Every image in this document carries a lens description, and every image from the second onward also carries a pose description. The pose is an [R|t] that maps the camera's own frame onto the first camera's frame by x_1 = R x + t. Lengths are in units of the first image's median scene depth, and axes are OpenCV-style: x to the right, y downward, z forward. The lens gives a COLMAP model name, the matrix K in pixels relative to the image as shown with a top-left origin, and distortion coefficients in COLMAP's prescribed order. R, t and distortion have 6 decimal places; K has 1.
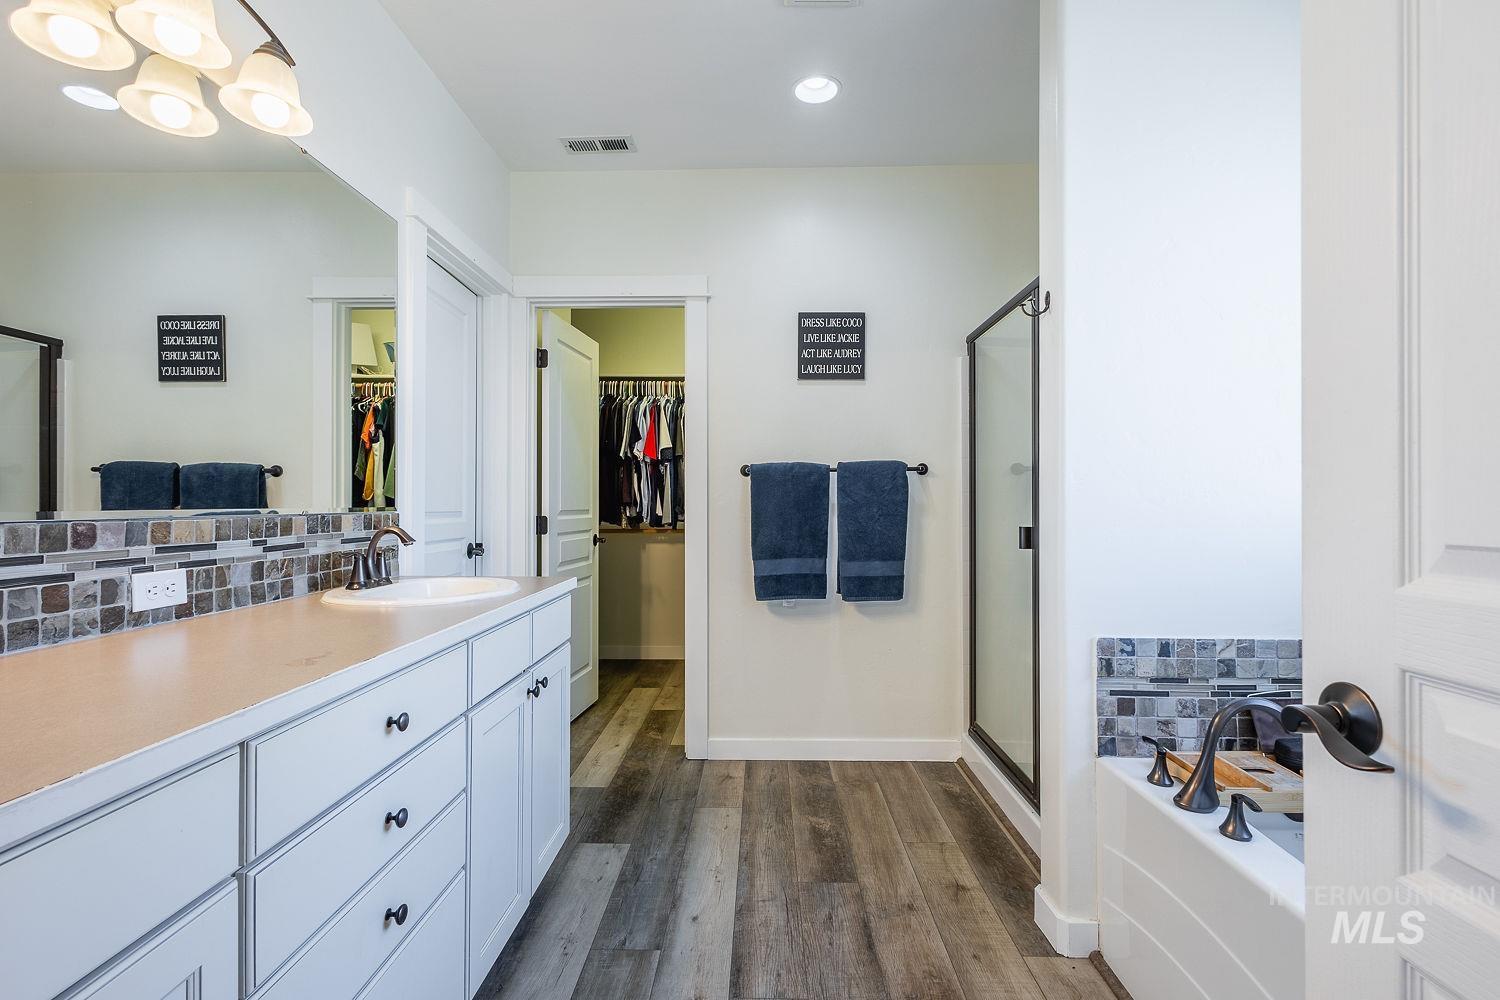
lens RADIAL K [[698.7, 0, 750.0], [0, 698.7, 500.0], [0, 0, 1]] dist [0.008553, -0.000469]
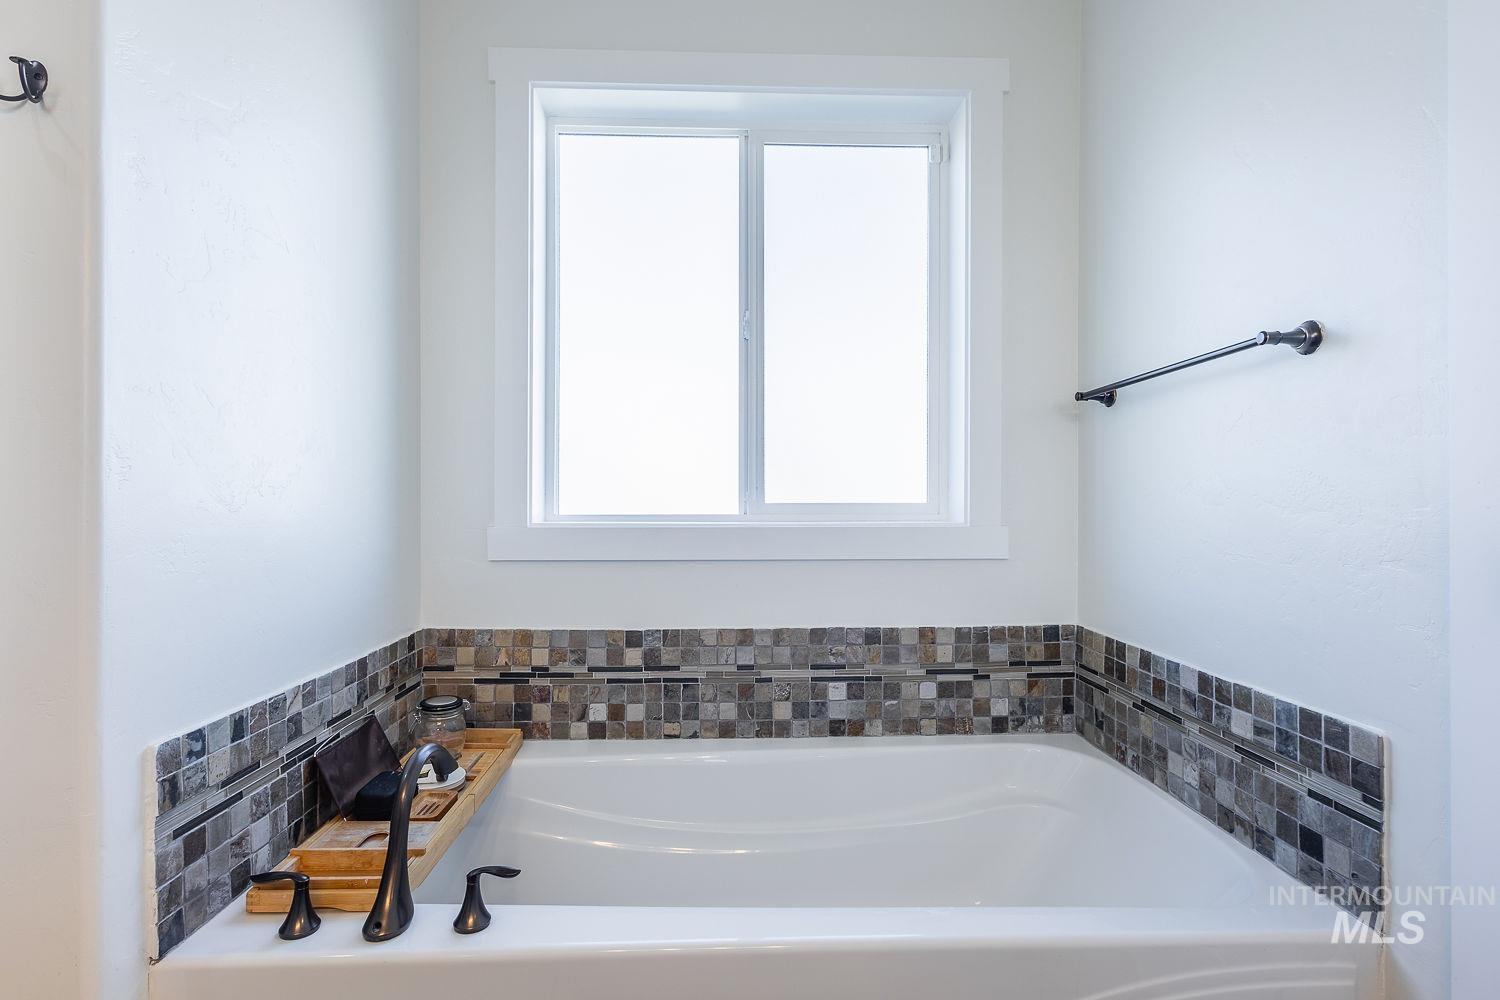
lens RADIAL K [[701.7, 0, 751.0], [0, 701.7, 499.8], [0, 0, 1]] dist [0.012706, -0.006194]
pose [[-0.064751, 0.005021, 0.997889, -0.092432], [-0.003833, 0.999979, -0.005281, 0.002973], [-0.997894, -0.004167, -0.064730, 0.568261]]
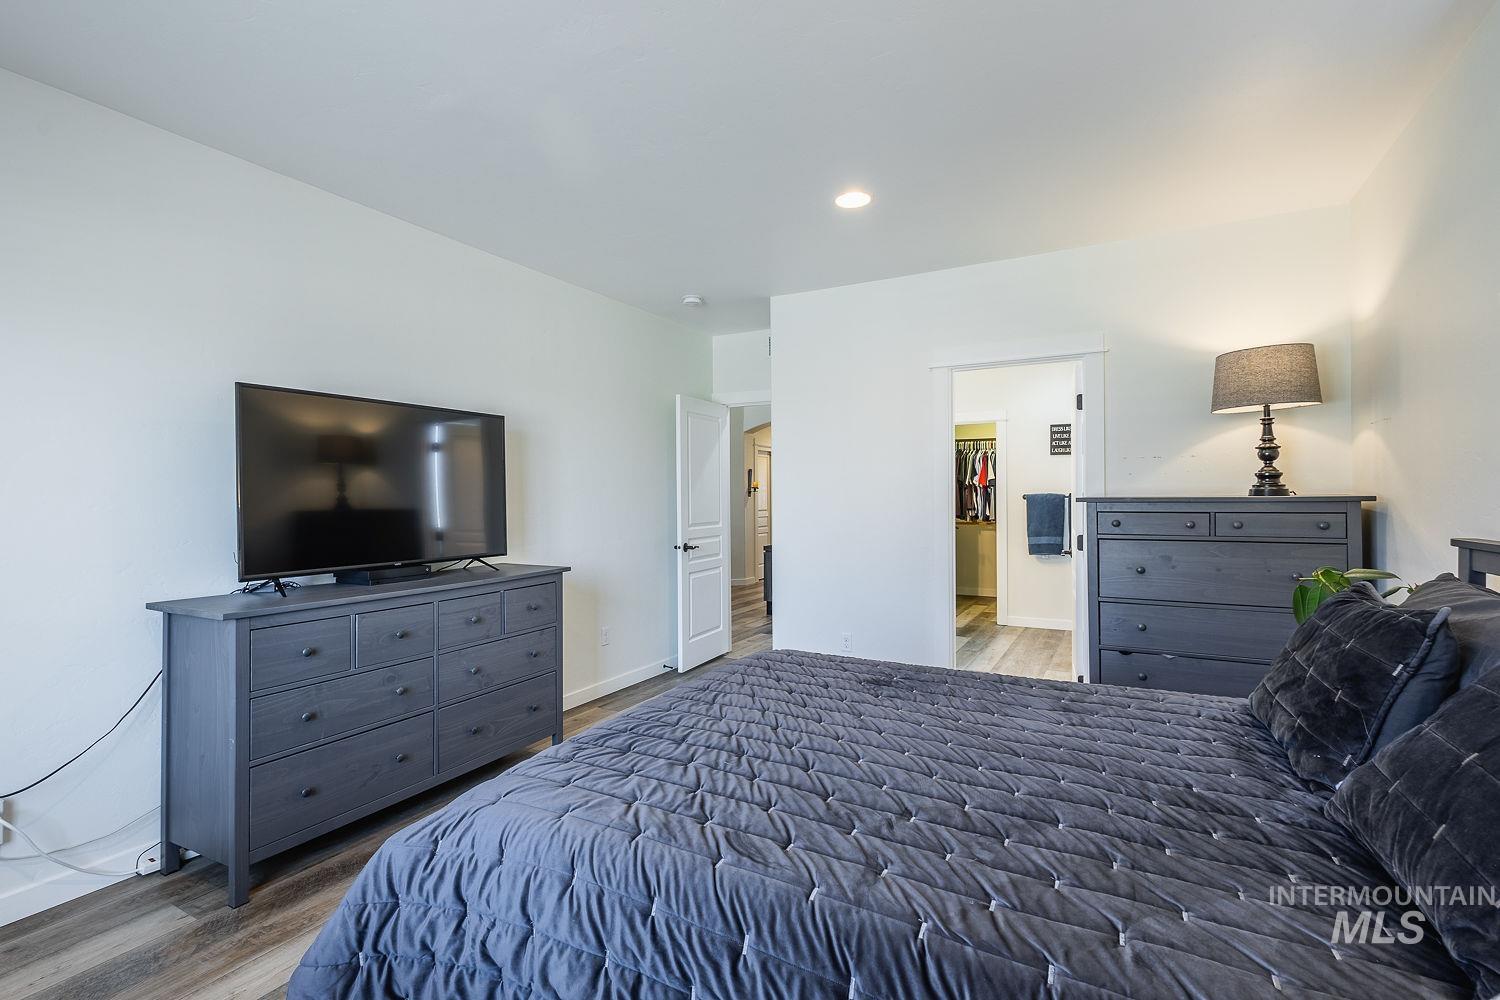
lens RADIAL K [[701.7, 0, 751.0], [0, 701.7, 499.8], [0, 0, 1]] dist [0.012706, -0.006194]
pose [[0.888159, -0.002402, -0.459530, 0.447879], [0.007596, 0.999926, 0.009455, -0.110111], [0.459474, -0.011888, 0.888112, -2.502098]]
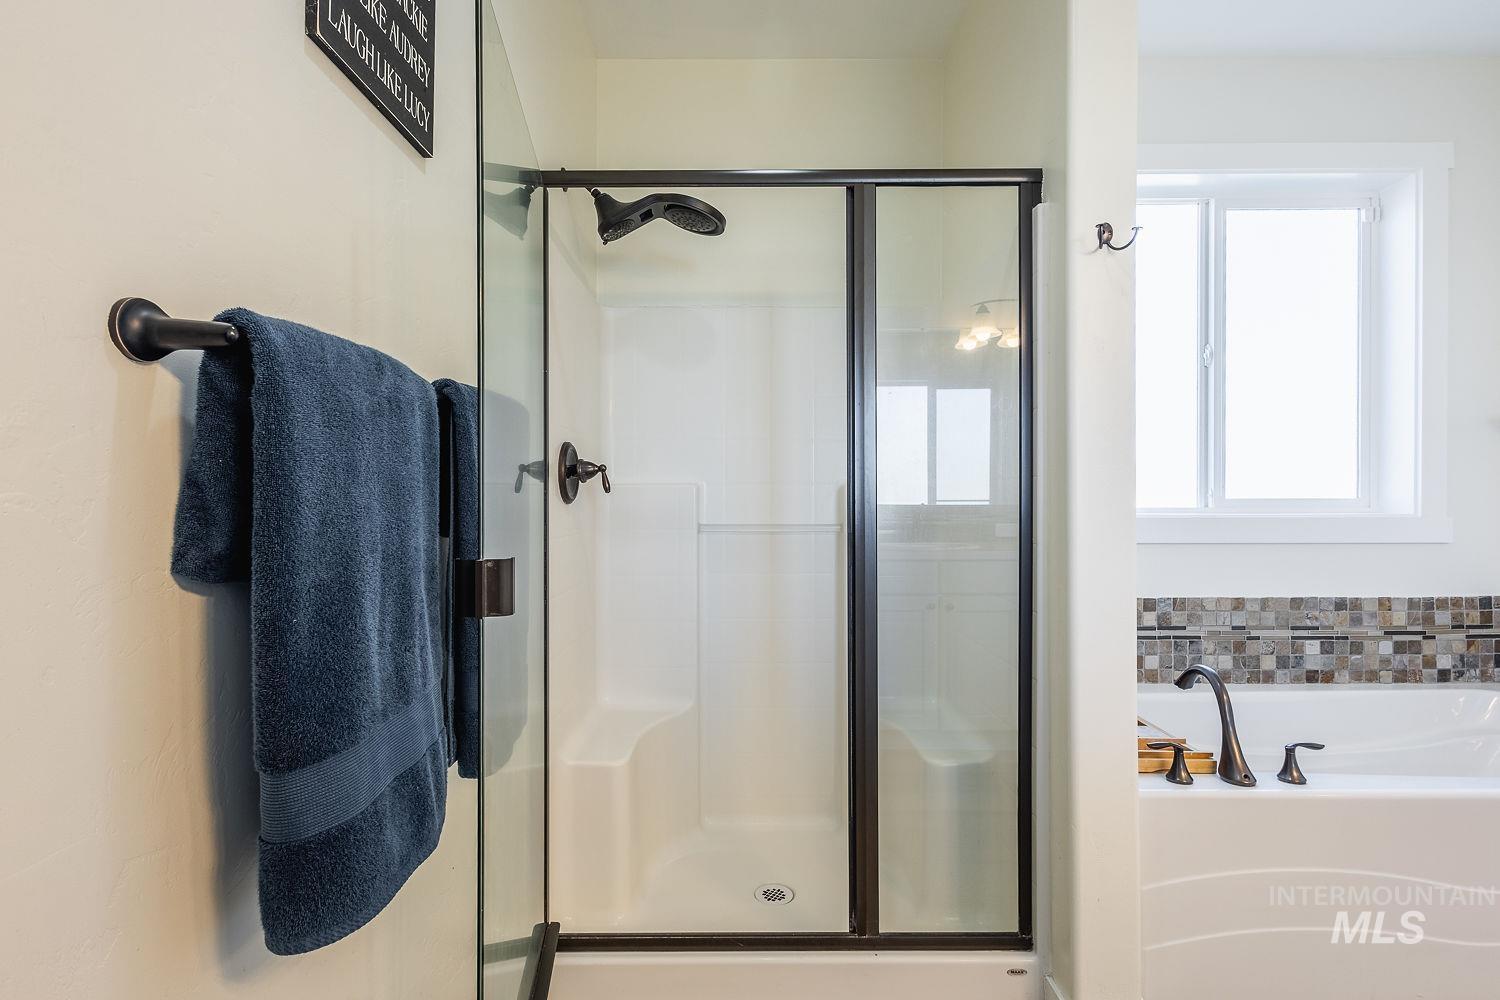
lens RADIAL K [[701.7, 0, 751.0], [0, 701.7, 499.8], [0, 0, 1]] dist [0.012706, -0.006194]
pose [[-0.019877, 0.001364, 0.999801, -0.400244], [-0.002392, 0.999996, -0.001412, 0.010163], [-0.999800, -0.002420, -0.019874, 1.589596]]
